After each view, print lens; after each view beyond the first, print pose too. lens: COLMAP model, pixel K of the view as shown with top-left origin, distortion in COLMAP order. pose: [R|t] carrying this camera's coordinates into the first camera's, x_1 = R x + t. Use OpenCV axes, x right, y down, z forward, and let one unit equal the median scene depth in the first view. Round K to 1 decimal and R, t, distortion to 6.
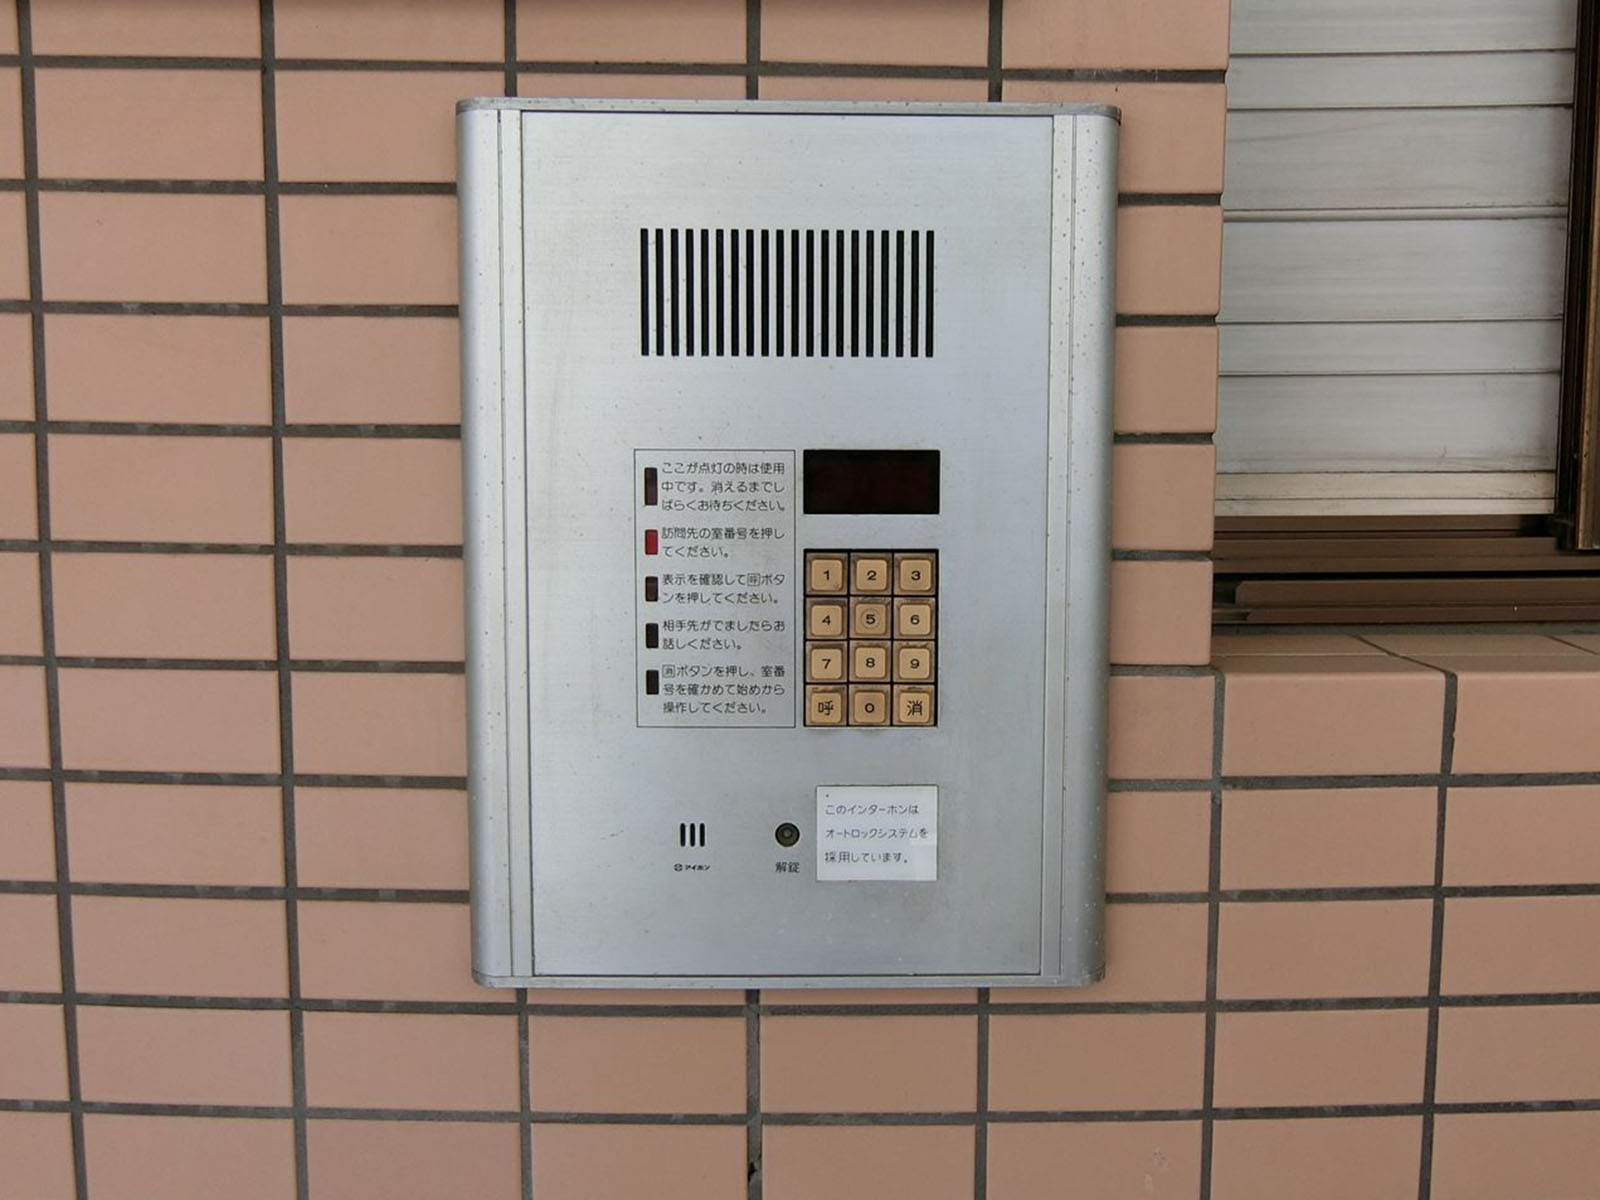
lens RADIAL K [[951.5, 0, 801.7], [0, 951.5, 593.6], [0, 0, 1]] dist [-0.002557, -0.000555]
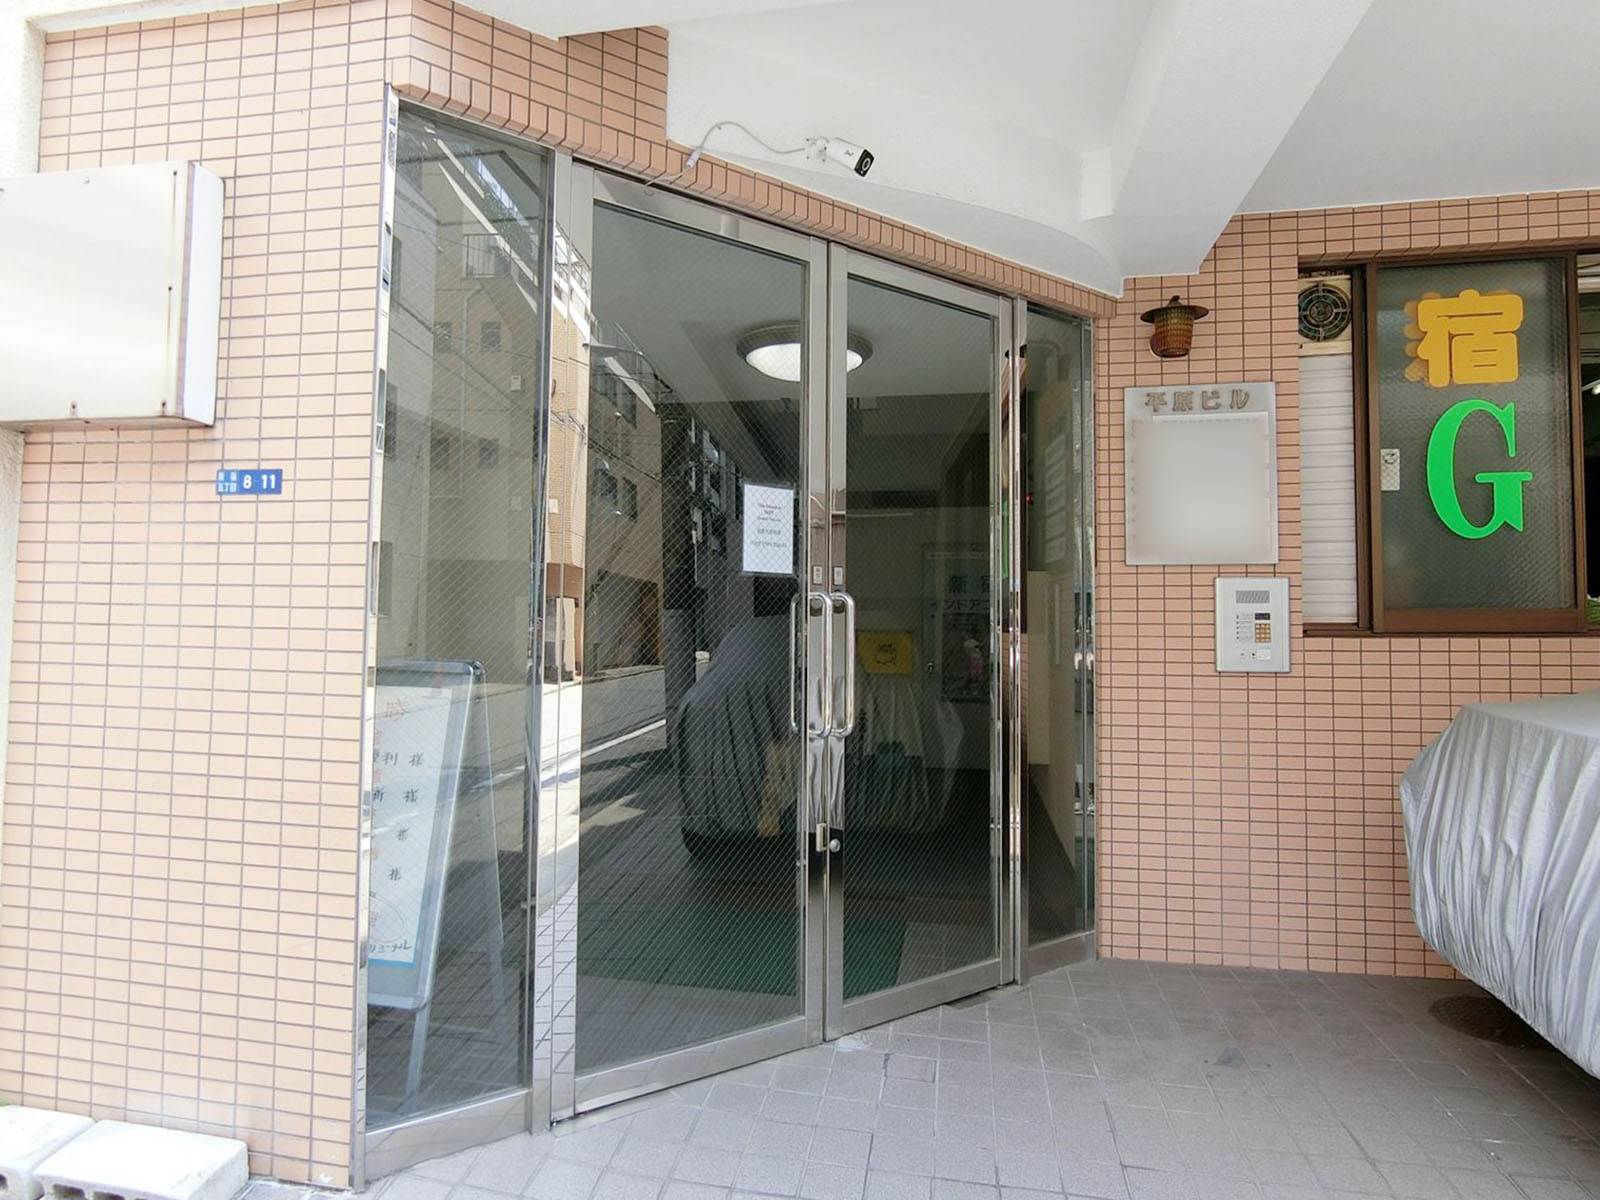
lens RADIAL K [[951.5, 0, 800.2], [0, 951.5, 602.5], [0, 0, 1]] dist [-0.002557, -0.000555]
pose [[0.983115, 0.003601, -0.182954, -2.580047], [-0.028963, 0.990266, -0.136143, 1.107387], [0.180683, 0.139143, 0.973649, -8.604592]]
